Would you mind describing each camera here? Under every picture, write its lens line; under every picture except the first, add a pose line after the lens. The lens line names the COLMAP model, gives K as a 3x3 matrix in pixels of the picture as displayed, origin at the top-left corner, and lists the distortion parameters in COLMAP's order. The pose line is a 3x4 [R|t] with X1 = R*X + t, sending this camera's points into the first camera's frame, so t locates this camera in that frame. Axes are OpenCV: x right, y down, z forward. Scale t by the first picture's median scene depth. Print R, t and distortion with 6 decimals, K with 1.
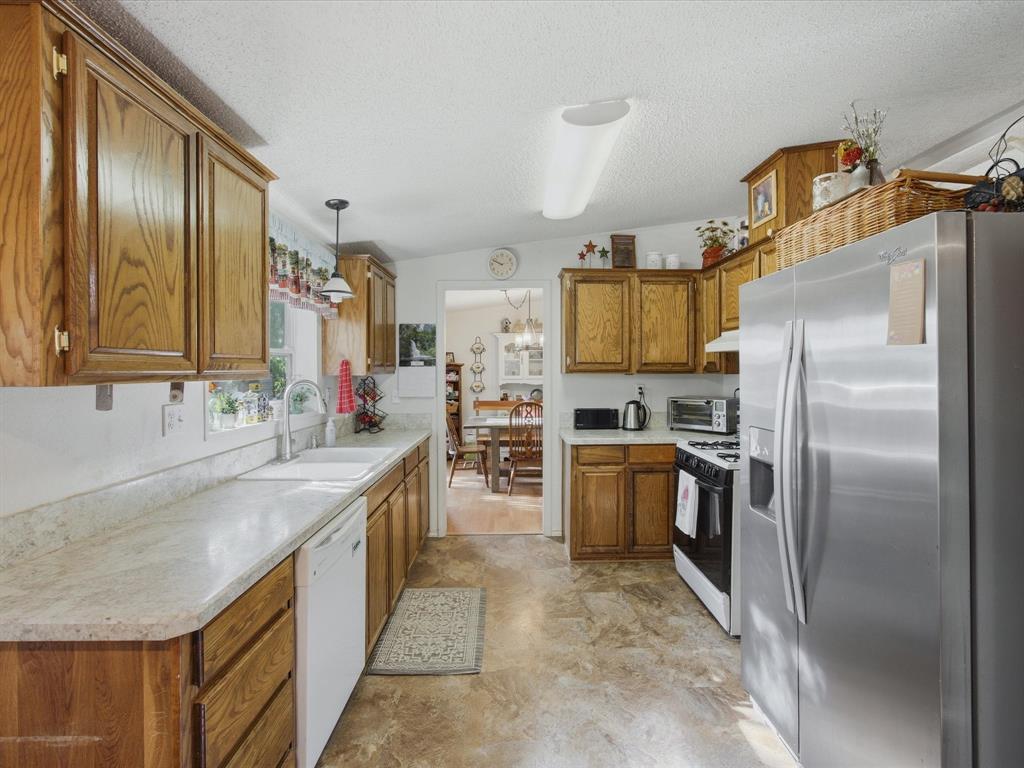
lens RADIAL K [[467.5, 0, 513.4], [0, 467.5, 376.8], [0, 0, 1]] dist [0.004861, 0.000272]
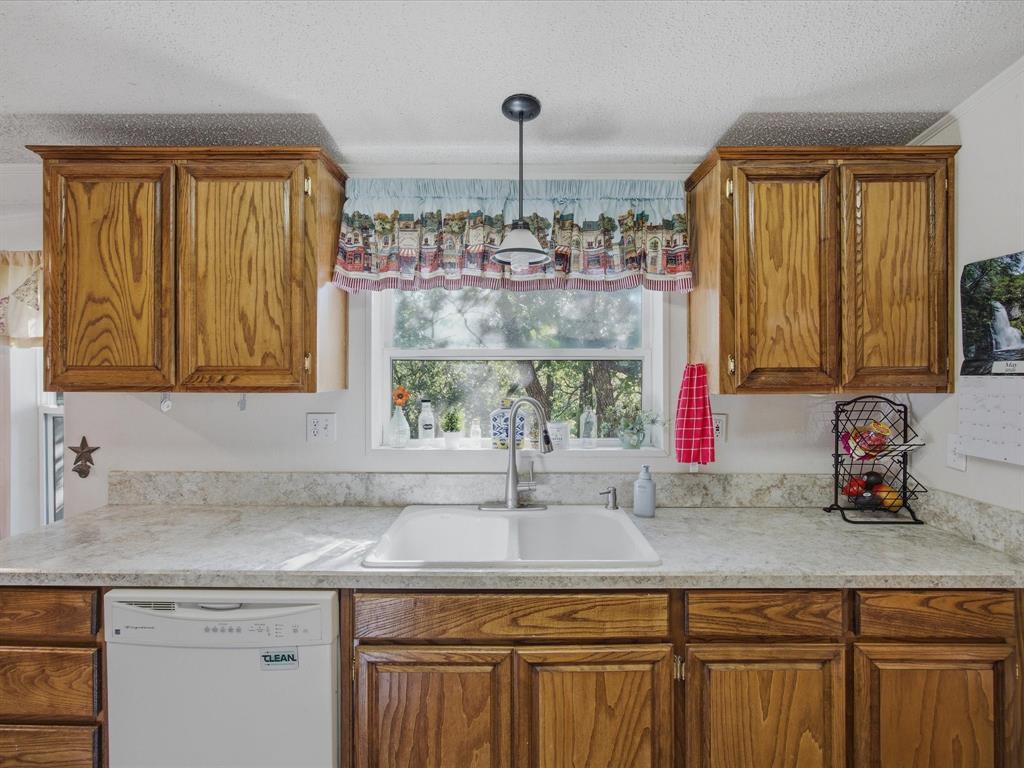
lens RADIAL K [[467.5, 0, 512.9], [0, 467.5, 377.8], [0, 0, 1]] dist [0.004861, 0.000272]
pose [[-0.000689, 0.003532, -0.999994, 0.493993], [-0.017176, 0.999846, 0.003543, -0.047861], [0.999852, 0.017179, -0.000629, 2.067611]]
